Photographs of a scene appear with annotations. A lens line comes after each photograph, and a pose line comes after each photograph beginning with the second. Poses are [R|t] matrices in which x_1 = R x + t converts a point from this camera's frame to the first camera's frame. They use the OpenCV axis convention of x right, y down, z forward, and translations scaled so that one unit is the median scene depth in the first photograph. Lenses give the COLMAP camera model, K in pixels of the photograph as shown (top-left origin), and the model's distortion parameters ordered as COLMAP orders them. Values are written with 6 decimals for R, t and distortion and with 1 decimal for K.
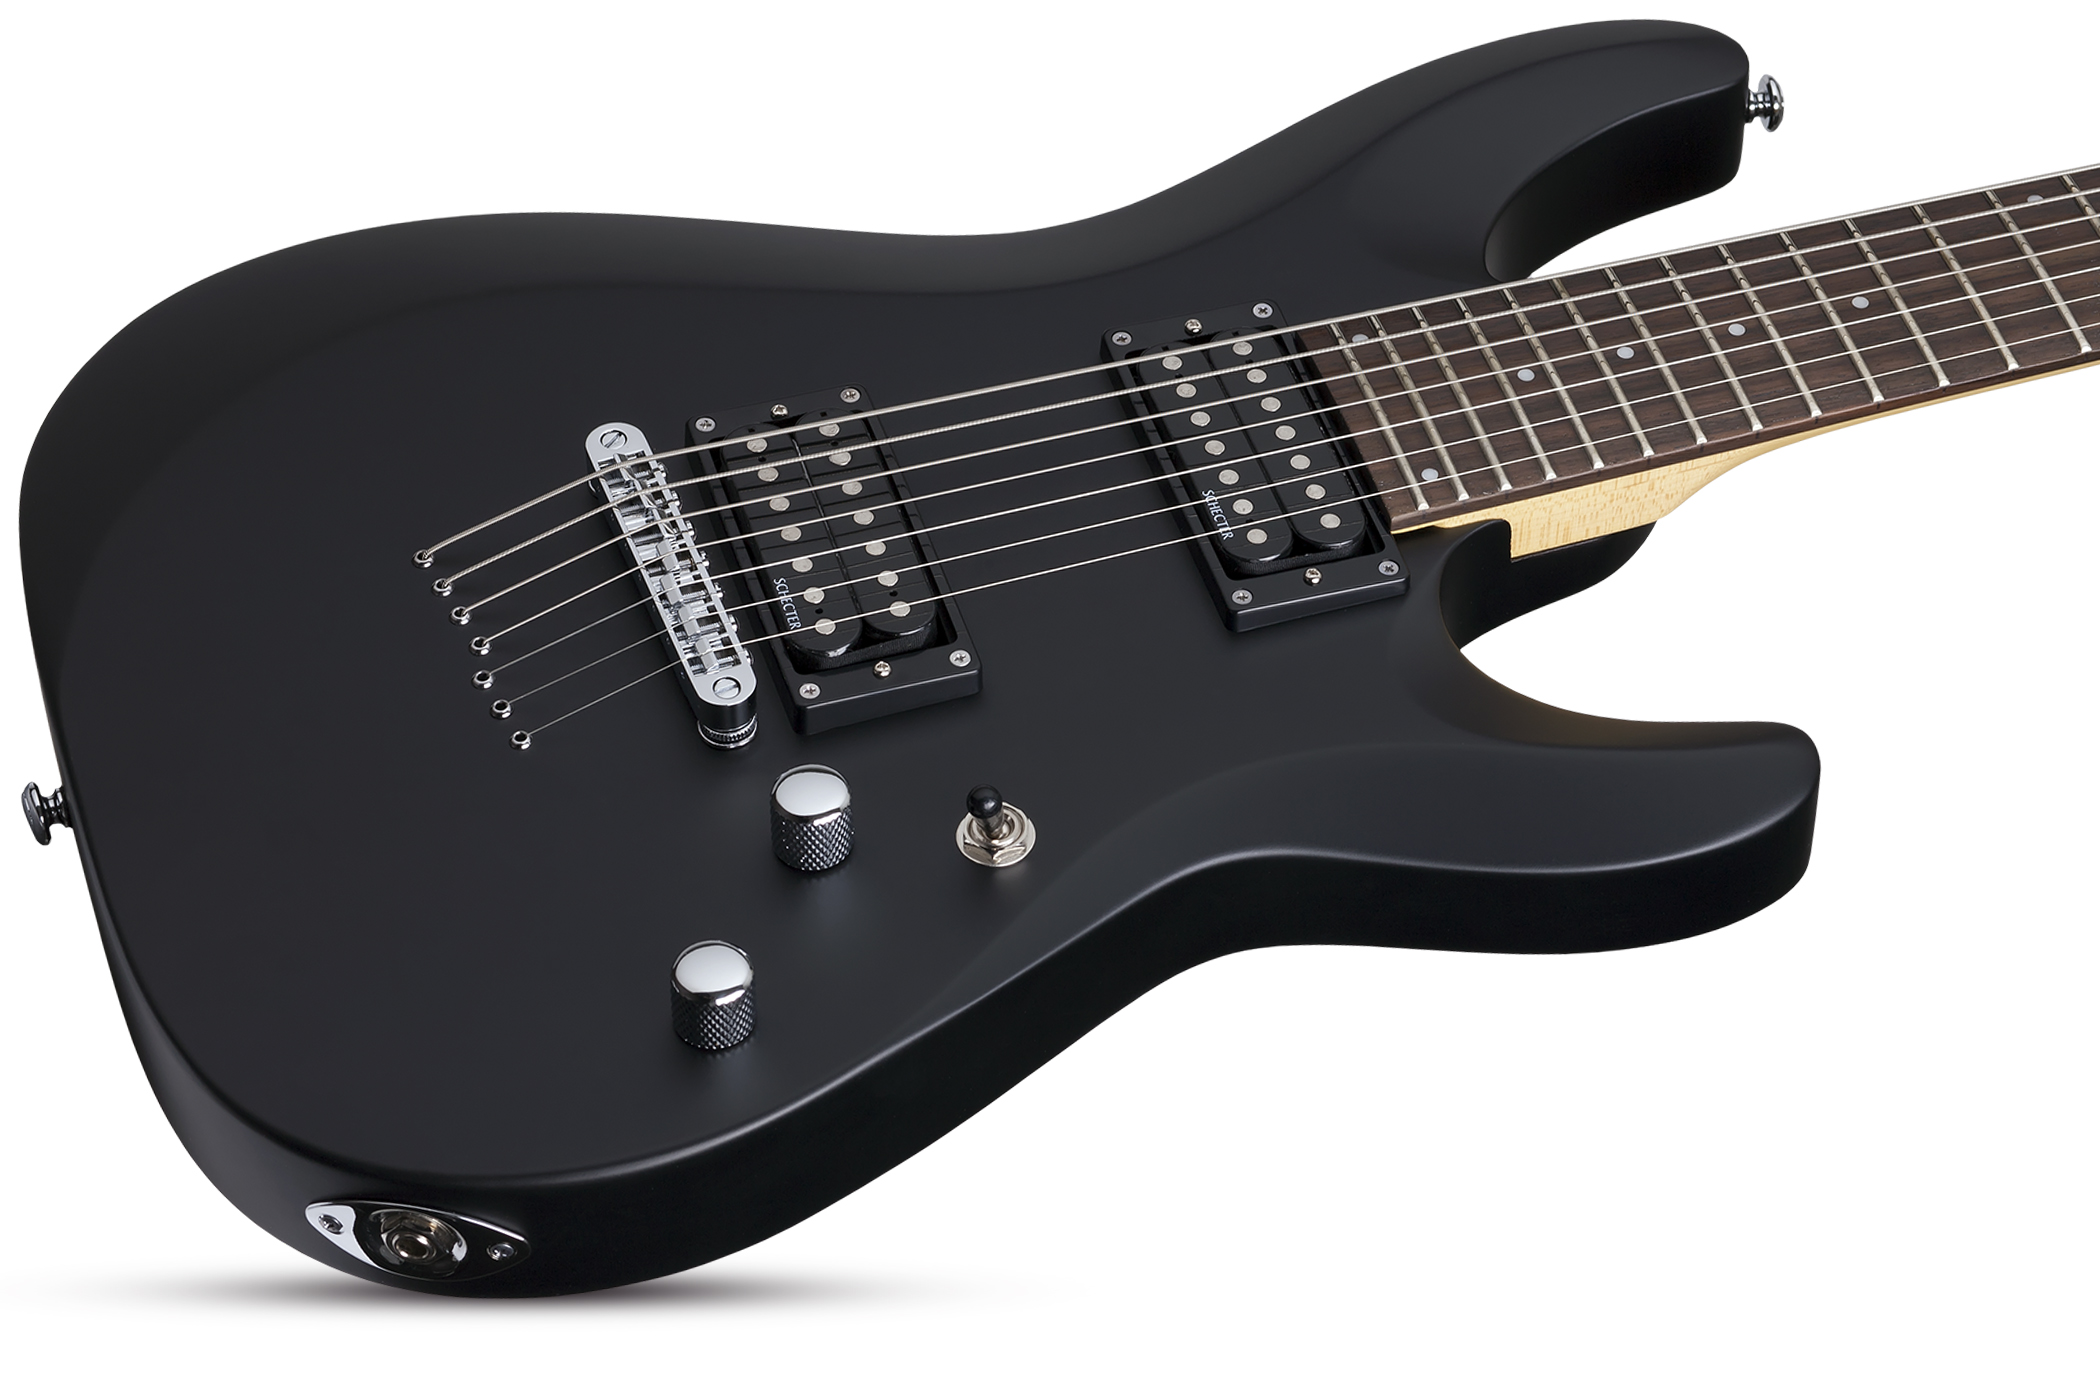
lens RADIAL K [[5848.3, 0, 1050.0], [0, 5848.3, 700.0], [0, 0, 1]] dist [0.640433, -0.386825]
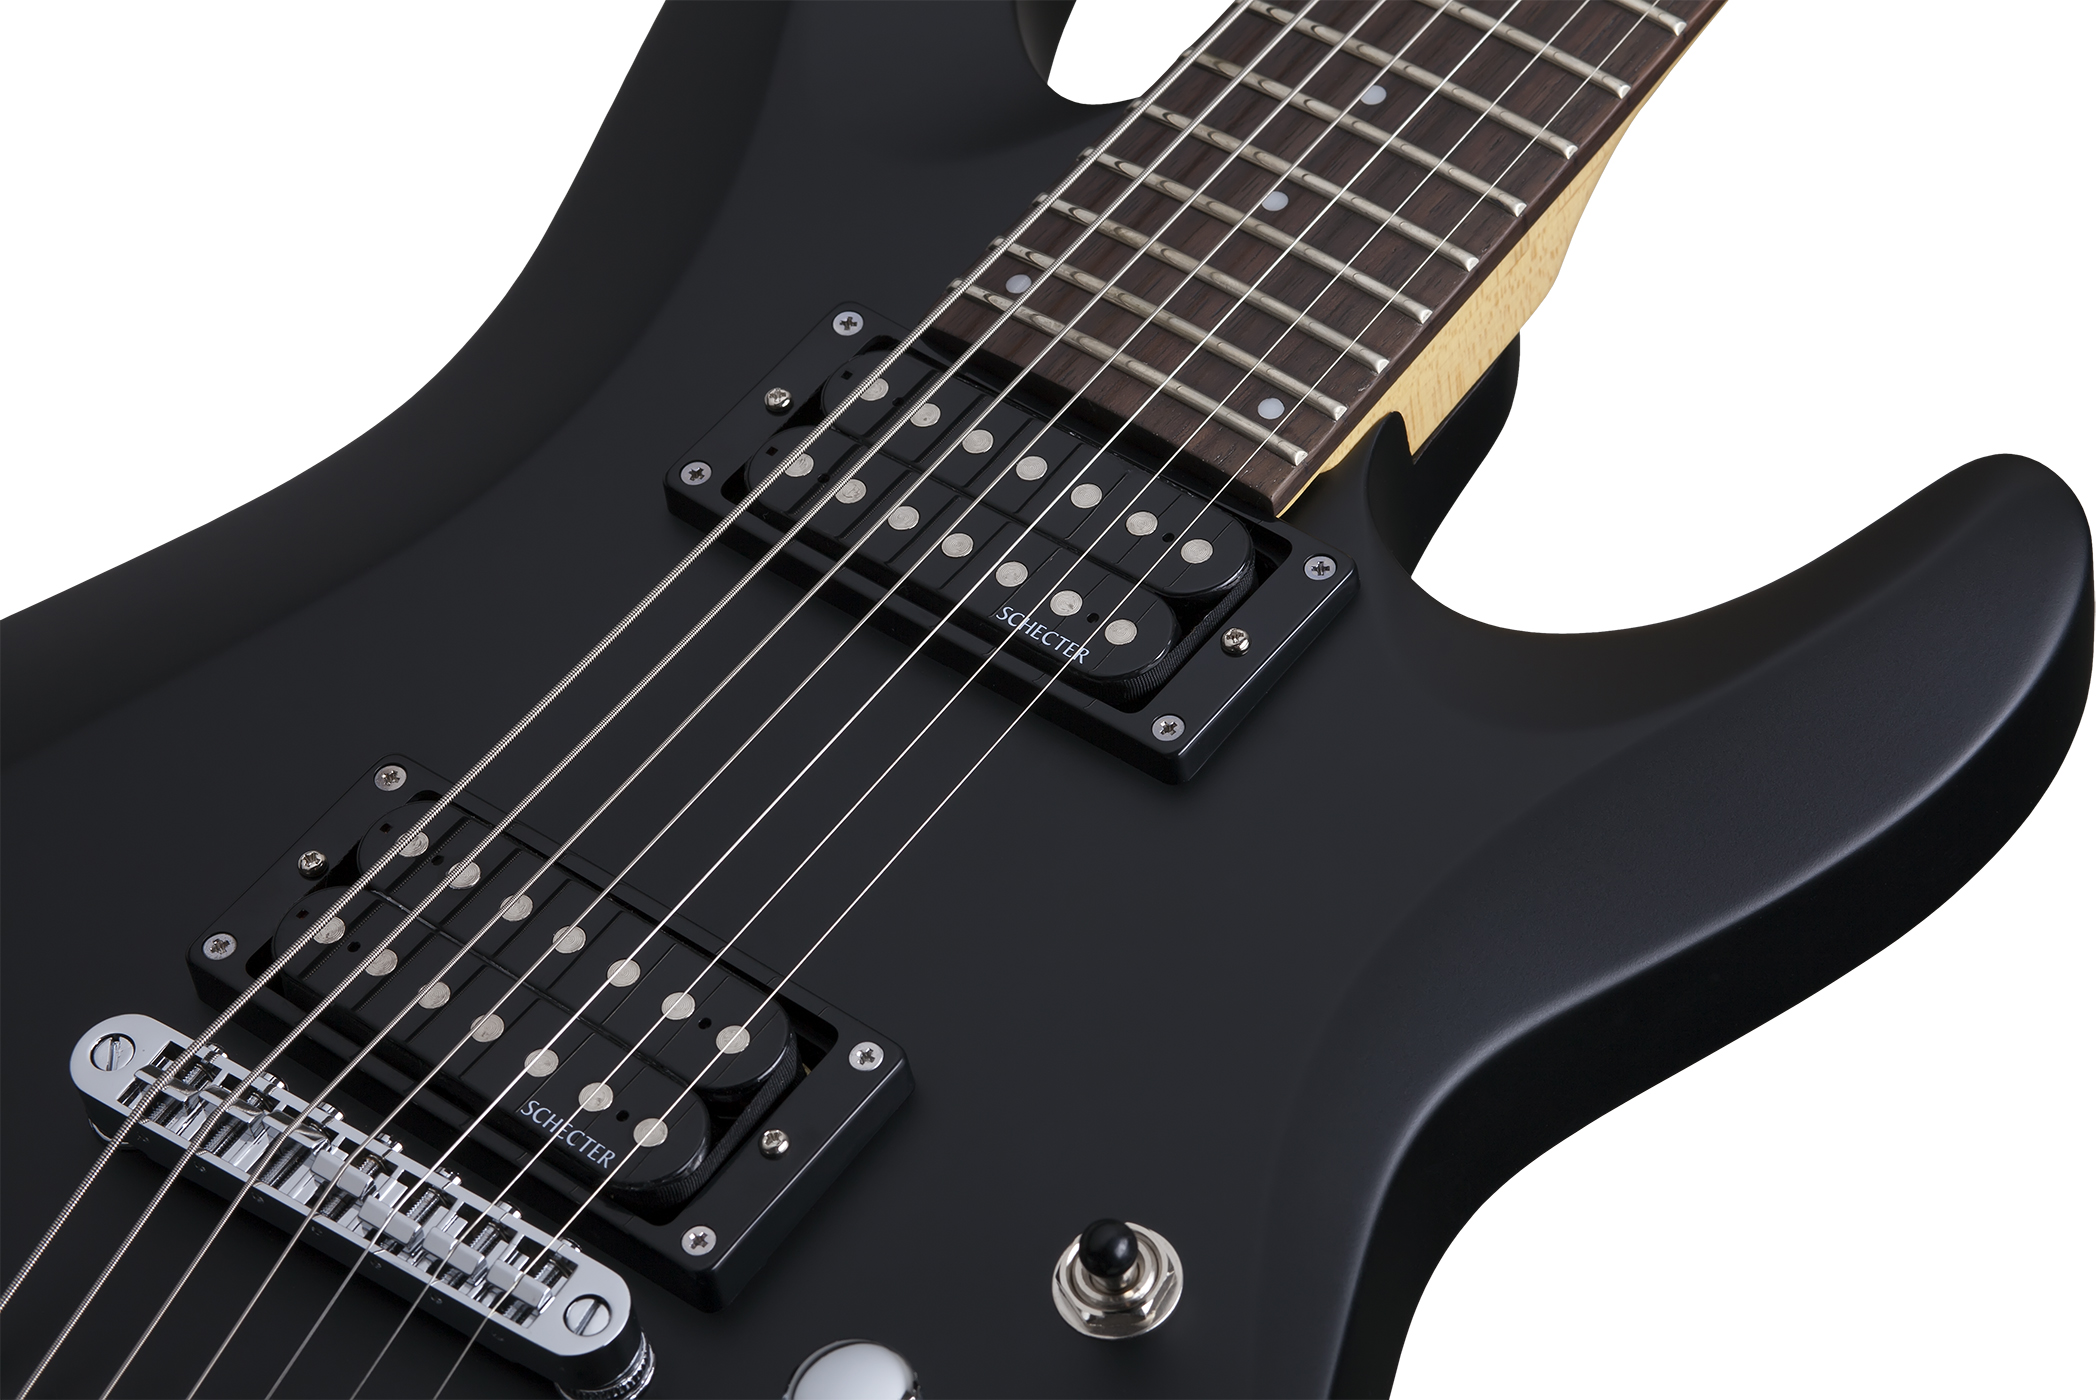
lens RADIAL K [[5848.3, 0, 1050.0], [0, 5848.3, 700.0], [0, 0, 1]] dist [0.640433, -0.386825]
pose [[0.821076, -0.518175, 0.239435, -0.124003], [0.507211, 0.854720, 0.110411, -0.094577], [-0.261862, 0.030789, 0.964614, 0.401047]]
